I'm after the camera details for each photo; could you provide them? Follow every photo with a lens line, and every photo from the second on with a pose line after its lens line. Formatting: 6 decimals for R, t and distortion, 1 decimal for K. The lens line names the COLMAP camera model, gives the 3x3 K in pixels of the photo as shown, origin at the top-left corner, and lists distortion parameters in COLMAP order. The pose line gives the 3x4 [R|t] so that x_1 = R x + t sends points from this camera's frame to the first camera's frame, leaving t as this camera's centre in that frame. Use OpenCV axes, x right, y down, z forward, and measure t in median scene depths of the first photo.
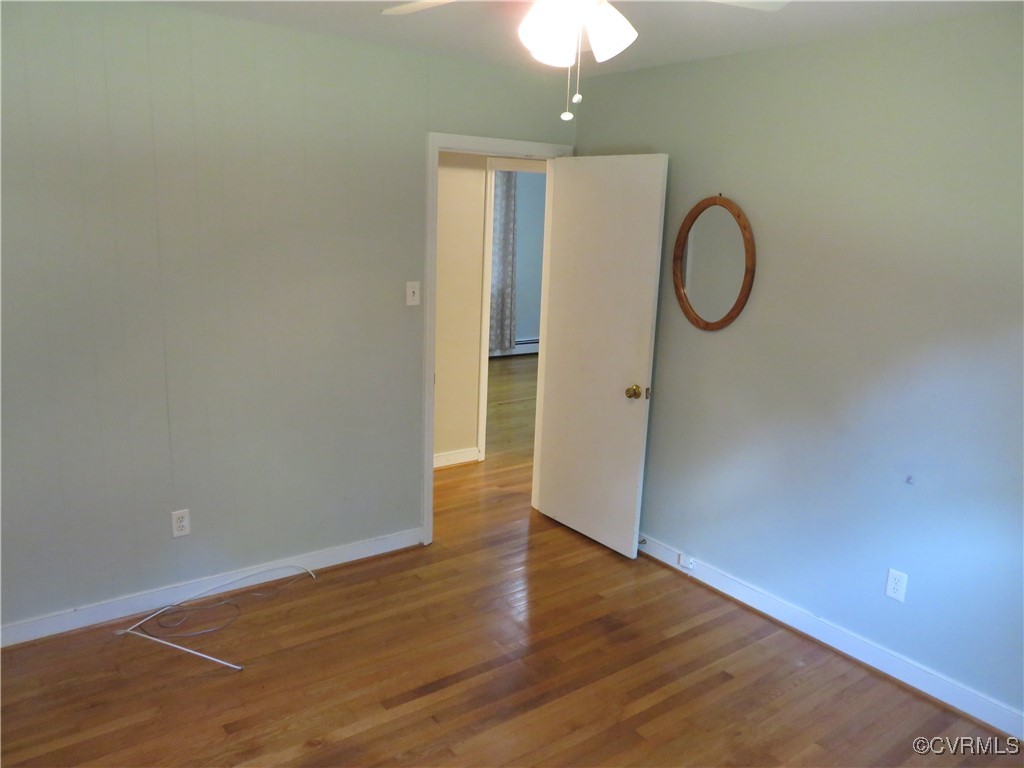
lens RADIAL K [[771.6, 0, 511.2], [0, 771.6, 380.4], [0, 0, 1]] dist [-0.008763, 0.001202]
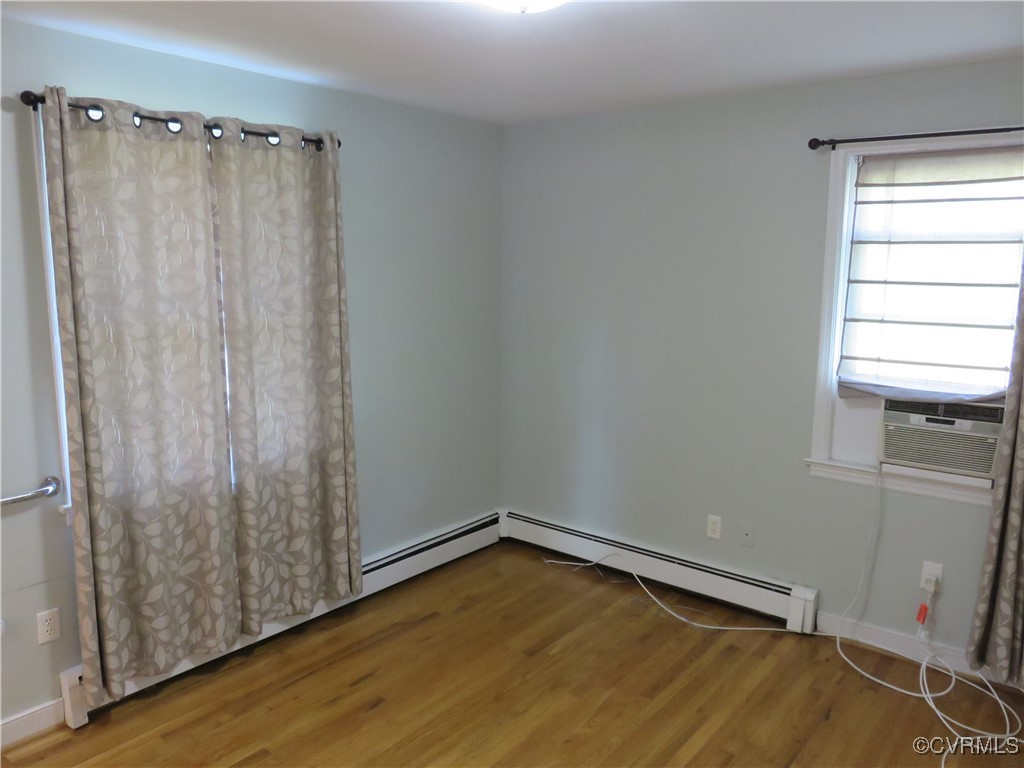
lens RADIAL K [[771.6, 0, 511.2], [0, 771.6, 380.4], [0, 0, 1]] dist [-0.008763, 0.001202]
pose [[0.975337, -0.066678, 0.210410, 0.003083], [0.078722, 0.995672, -0.049388, -0.128605], [-0.206206, 0.064733, 0.976365, 0.599502]]
